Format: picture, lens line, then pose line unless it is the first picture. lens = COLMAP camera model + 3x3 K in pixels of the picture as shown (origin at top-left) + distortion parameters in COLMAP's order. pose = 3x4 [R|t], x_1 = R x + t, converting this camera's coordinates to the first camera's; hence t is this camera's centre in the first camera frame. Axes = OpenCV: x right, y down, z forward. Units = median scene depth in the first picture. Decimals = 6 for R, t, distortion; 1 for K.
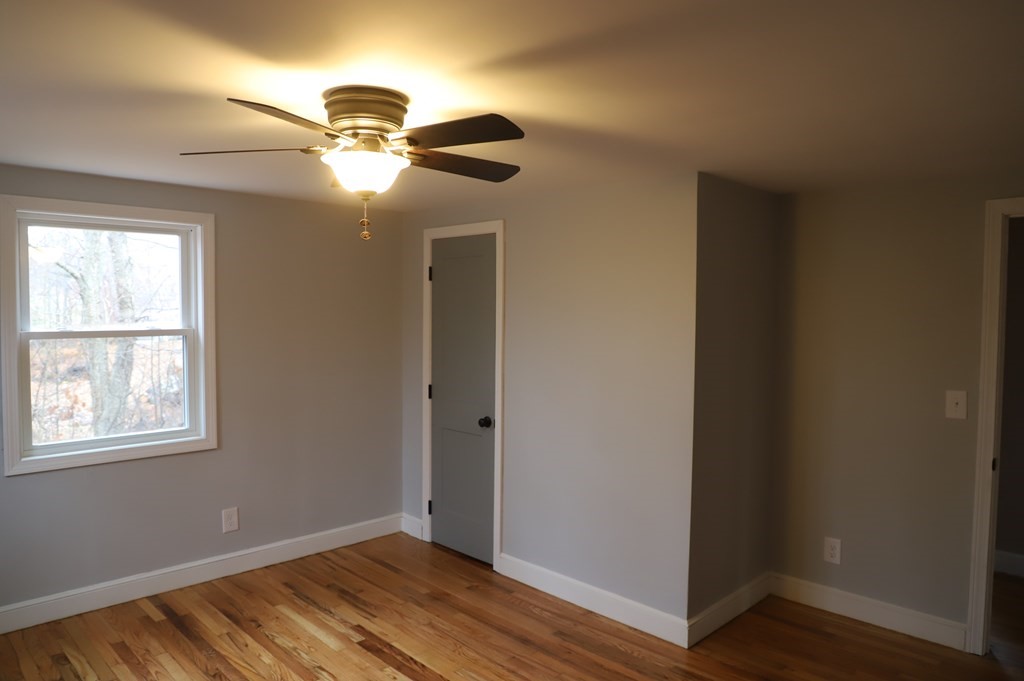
lens RADIAL K [[690.8, 0, 512.0], [0, 690.8, 340.5], [0, 0, 1]] dist [-0.077887, 0.038201]
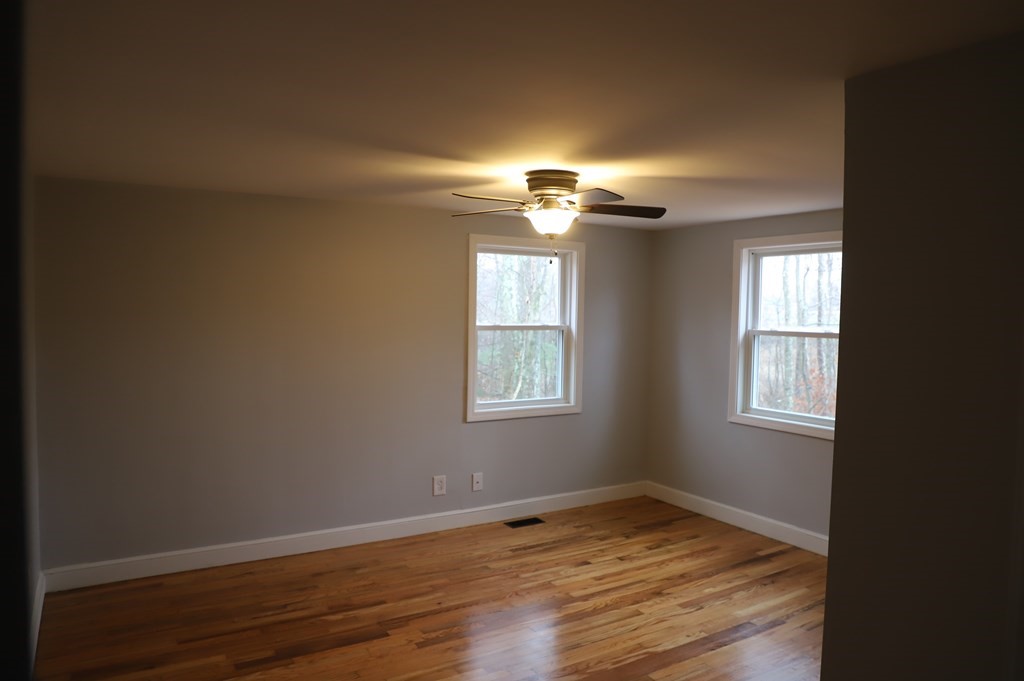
lens RADIAL K [[690.8, 0, 512.0], [0, 690.8, 340.5], [0, 0, 1]] dist [-0.077887, 0.038201]
pose [[-0.209678, 0.043446, -0.976805, 1.101261], [-0.052009, 0.997102, 0.055513, -0.060781], [0.976386, 0.062443, -0.206810, 1.004536]]
